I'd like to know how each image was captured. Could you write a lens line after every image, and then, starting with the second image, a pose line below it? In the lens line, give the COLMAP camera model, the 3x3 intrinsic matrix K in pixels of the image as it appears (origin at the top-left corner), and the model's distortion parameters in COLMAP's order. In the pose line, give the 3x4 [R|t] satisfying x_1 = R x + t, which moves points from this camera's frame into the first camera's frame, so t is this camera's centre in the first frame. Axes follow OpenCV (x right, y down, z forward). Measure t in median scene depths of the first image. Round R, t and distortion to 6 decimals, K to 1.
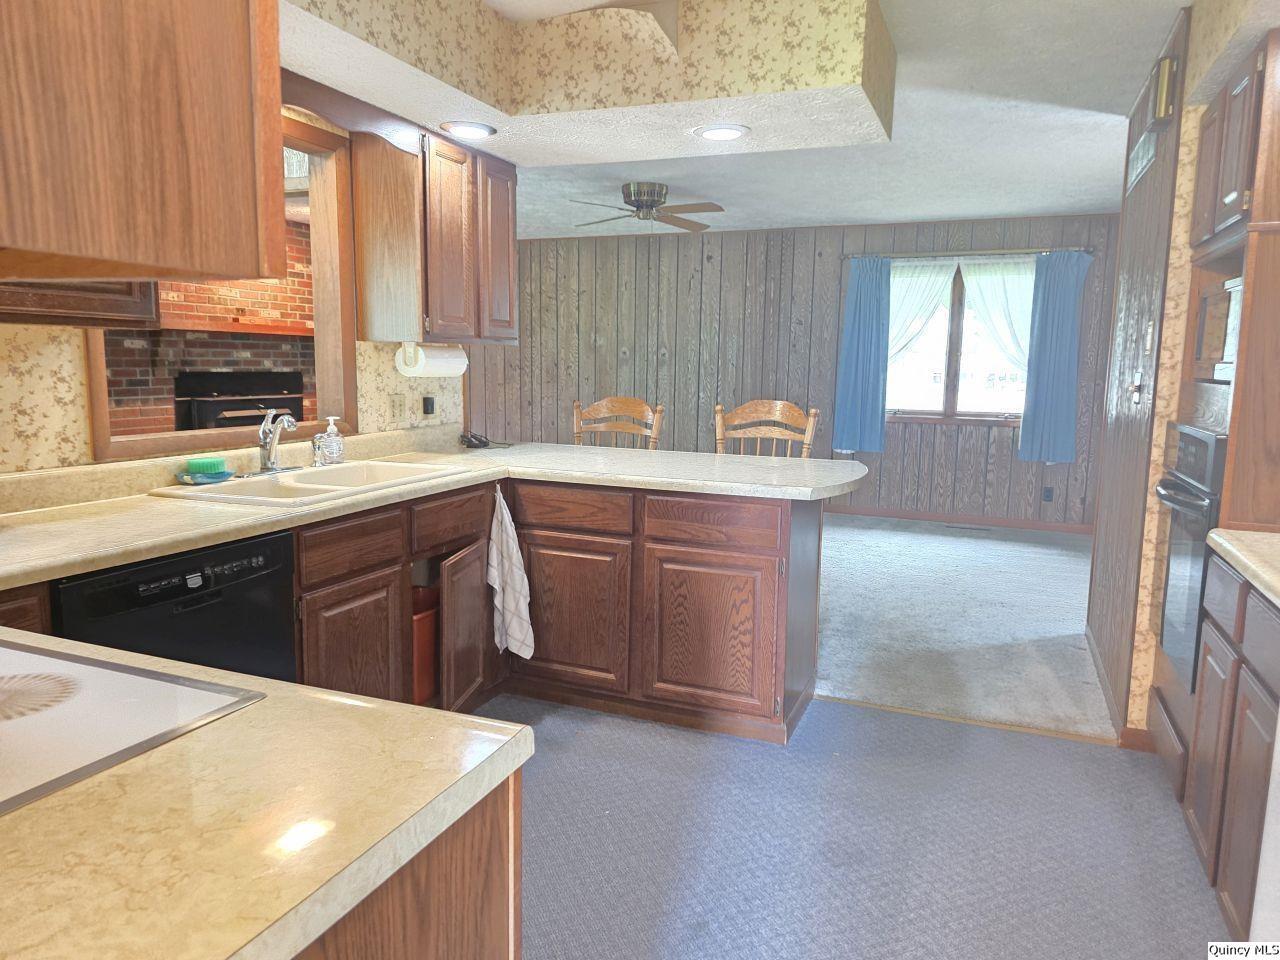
lens RADIAL K [[863.2, 0, 643.1], [0, 863.2, 474.2], [0, 0, 1]] dist [0.050393, -0.044760]
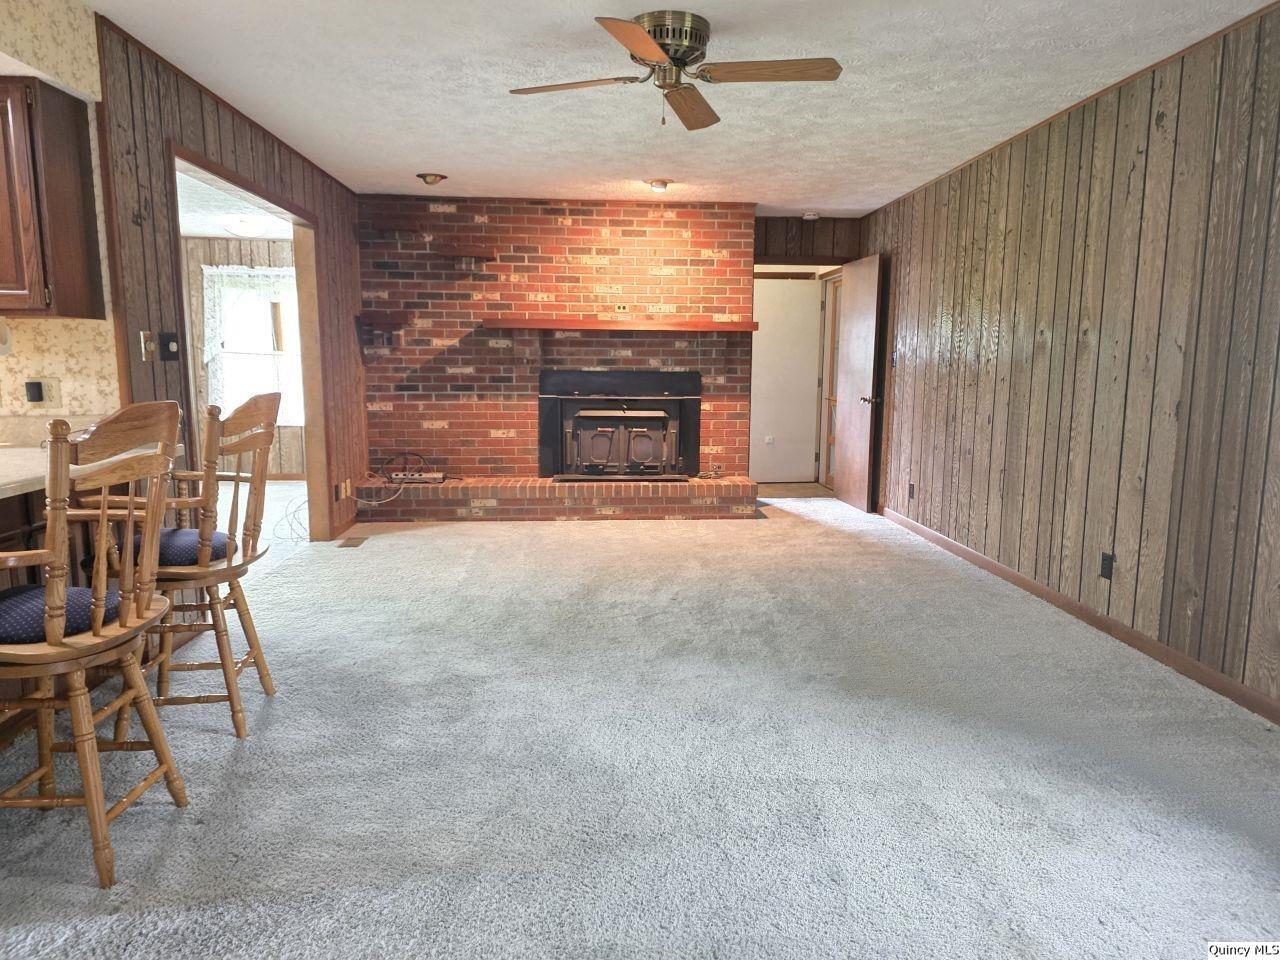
lens RADIAL K [[863.2, 0, 644.0], [0, 863.2, 482.8], [0, 0, 1]] dist [0.050393, -0.044760]
pose [[0.449145, 0.109062, -0.886778, 0.420335], [-0.114234, 0.991386, 0.064069, -0.059480], [0.886126, 0.072524, 0.457734, 0.602204]]
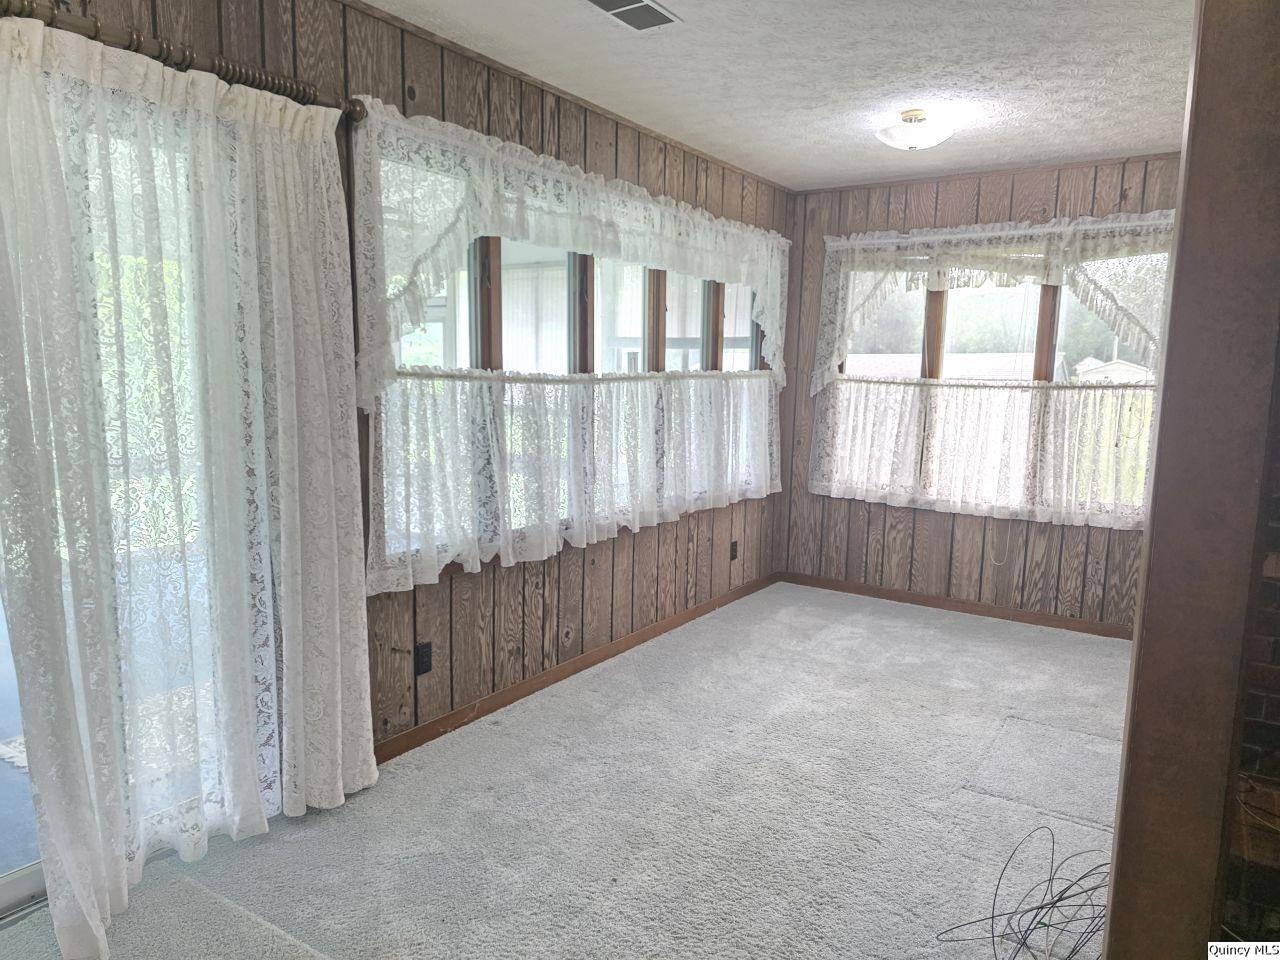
lens RADIAL K [[863.2, 0, 641.1], [0, 863.2, 488.8], [0, 0, 1]] dist [0.050393, -0.044760]
pose [[-0.192190, 0.113524, -0.974769, -0.249554], [-0.149428, 0.978319, 0.143399, -0.087074], [0.969915, 0.173218, -0.171060, 0.603323]]
